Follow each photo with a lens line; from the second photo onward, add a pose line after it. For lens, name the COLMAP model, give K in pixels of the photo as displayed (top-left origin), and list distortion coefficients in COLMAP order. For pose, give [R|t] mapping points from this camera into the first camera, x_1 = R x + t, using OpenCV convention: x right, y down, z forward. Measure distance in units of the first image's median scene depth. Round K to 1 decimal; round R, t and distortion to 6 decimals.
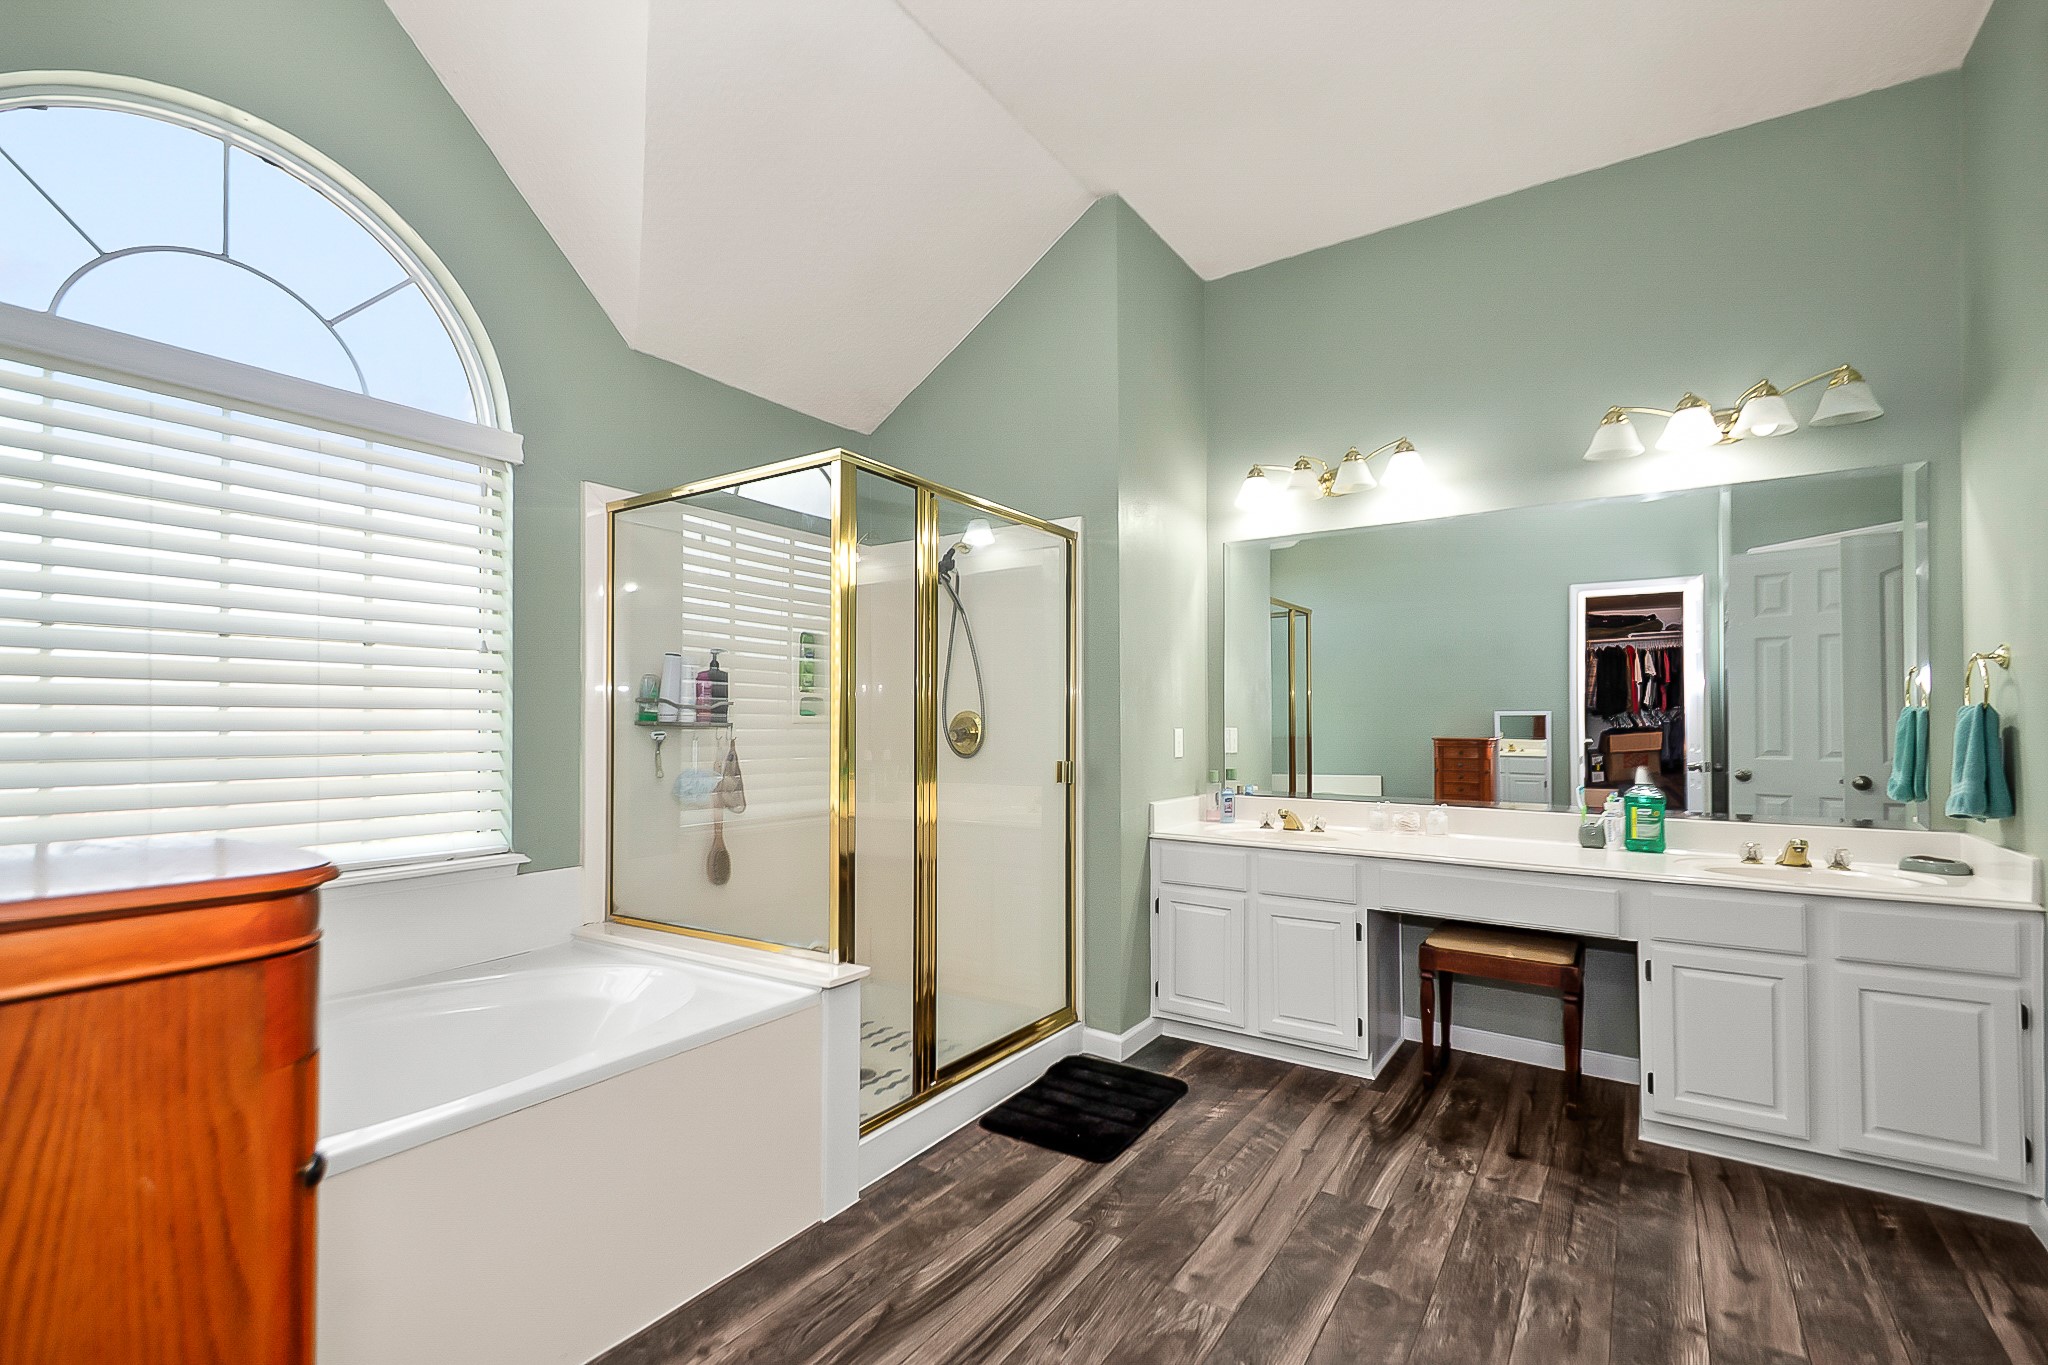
lens RADIAL K [[932.7, 0, 1025.6], [0, 932.7, 710.4], [0, 0, 1]] dist [0.031014, -0.022166]
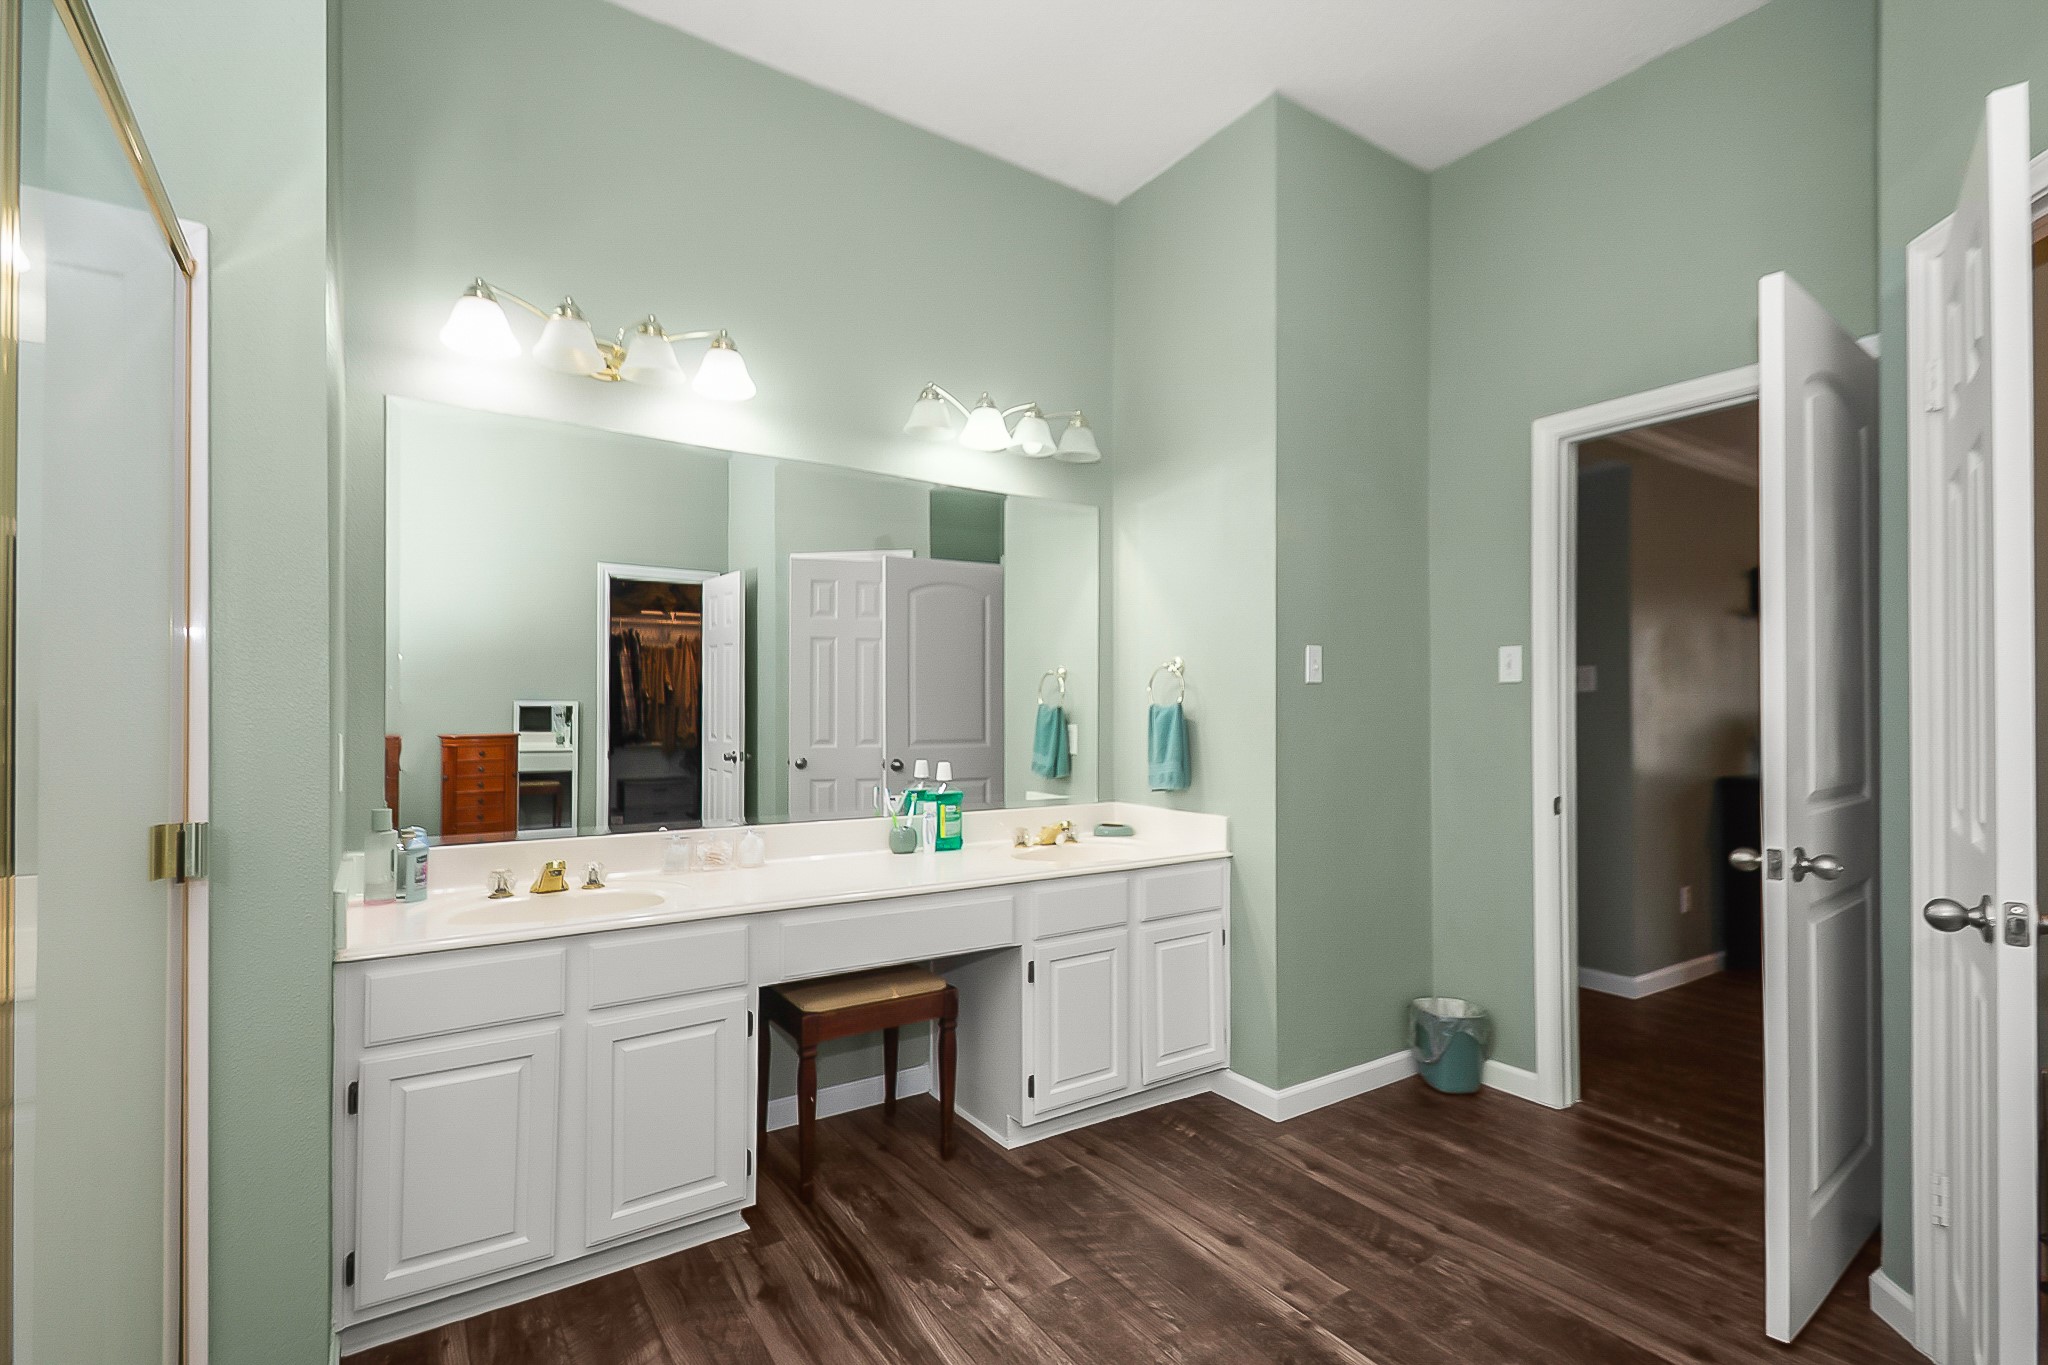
lens RADIAL K [[932.7, 0, 1025.6], [0, 932.7, 710.4], [0, 0, 1]] dist [0.031014, -0.022166]
pose [[0.369414, -0.000009, 0.929265, -0.223749], [-0.012336, 0.999912, 0.004913, -0.000144], [-0.929183, -0.013278, 0.369381, 0.601101]]
